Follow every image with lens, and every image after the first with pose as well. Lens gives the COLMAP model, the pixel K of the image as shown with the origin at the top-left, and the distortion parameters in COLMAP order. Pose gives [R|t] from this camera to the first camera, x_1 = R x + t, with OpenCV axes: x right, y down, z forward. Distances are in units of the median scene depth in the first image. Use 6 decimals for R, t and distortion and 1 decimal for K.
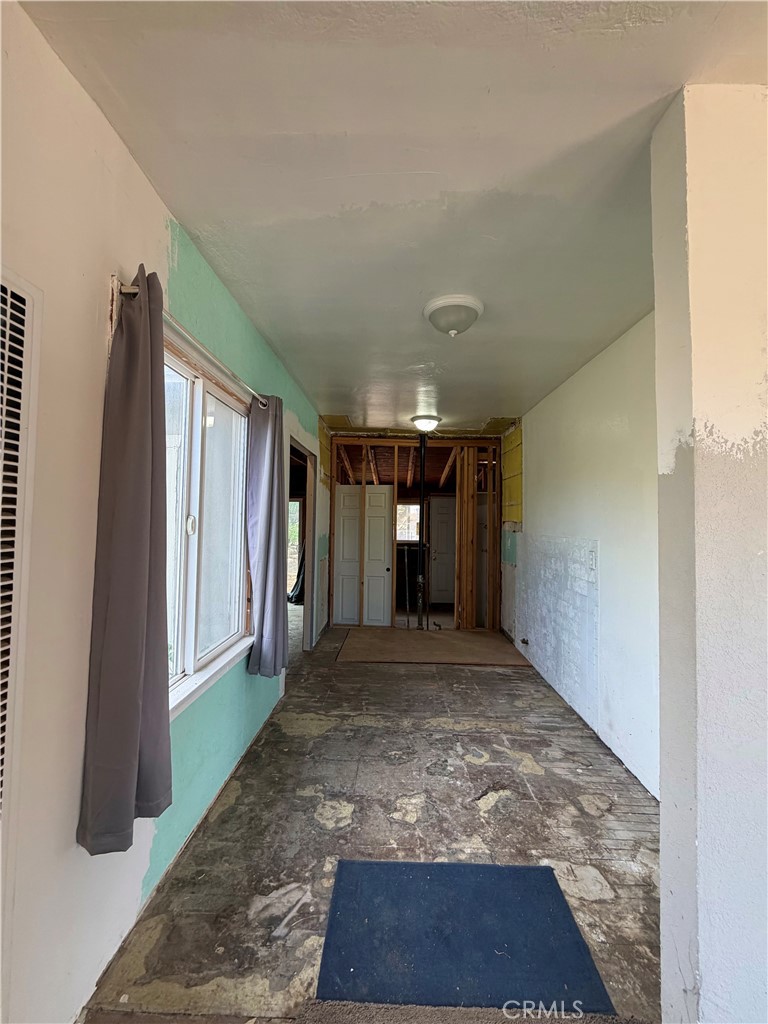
lens RADIAL K [[408.3, 0, 386.5], [0, 408.3, 507.0], [0, 0, 1]] dist [-0.000153, 0.000428]
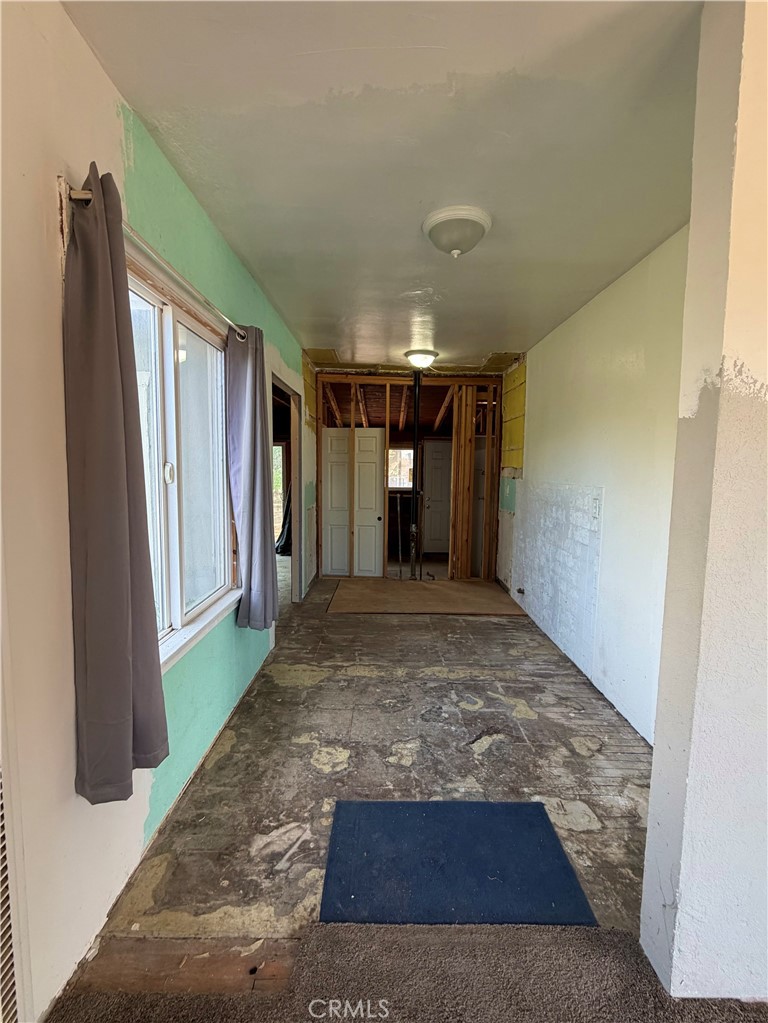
lens RADIAL K [[436.0, 0, 387.1], [0, 436.0, 506.0], [0, 0, 1]] dist [-0.001415, 0.000747]
pose [[0.999651, -0.004538, 0.026023, -0.010350], [0.001268, 0.992244, 0.124297, -0.002410], [-0.026385, -0.124221, 0.991904, 0.004620]]
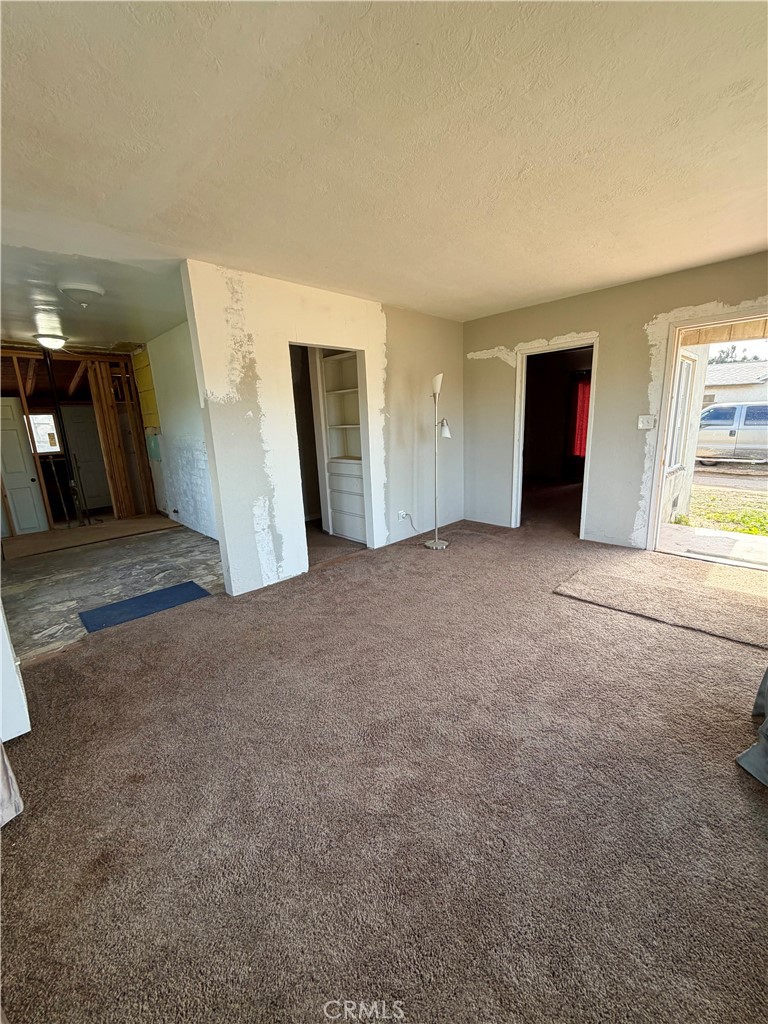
lens RADIAL K [[408.3, 0, 386.4], [0, 408.3, 508.4], [0, 0, 1]] dist [-0.000153, 0.000428]
pose [[0.697093, -0.199121, 0.688775, -0.219397], [0.027300, 0.967336, 0.252023, -0.037936], [-0.716460, -0.156880, 0.679760, -0.839589]]
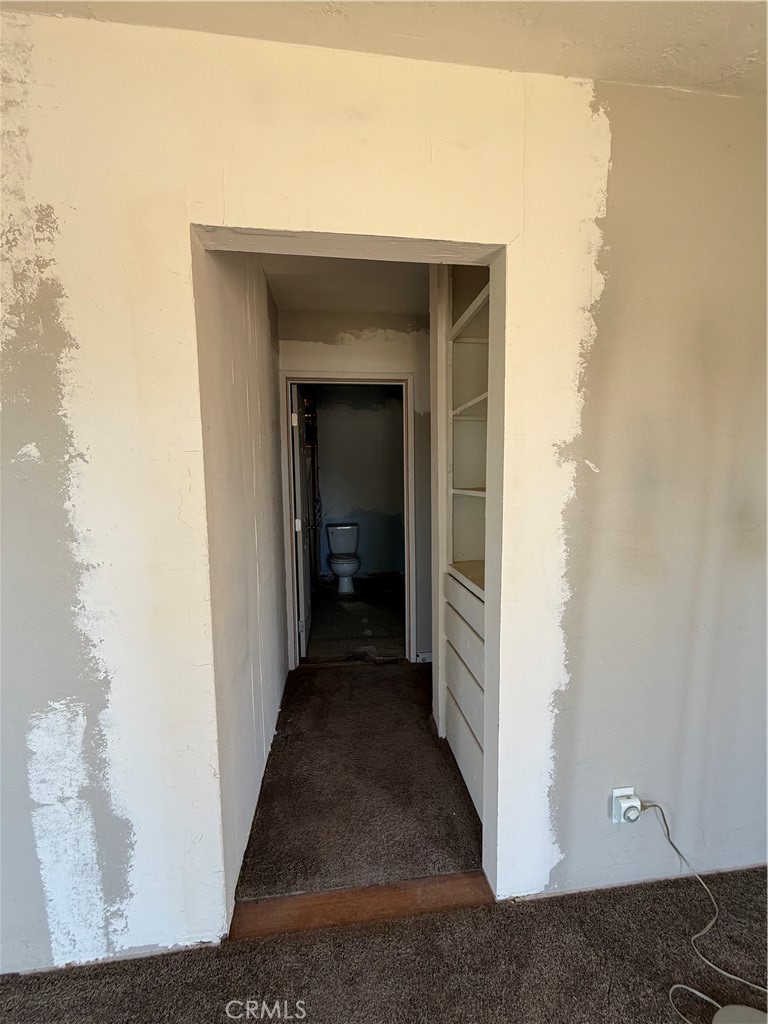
lens RADIAL K [[408.3, 0, 386.6], [0, 408.3, 508.5], [0, 0, 1]] dist [-0.000153, 0.000428]
pose [[0.989498, -0.039127, 0.139147, 0.738423], [0.022143, 0.992335, 0.121575, 0.002056], [-0.142838, -0.117217, 0.982780, -0.065435]]
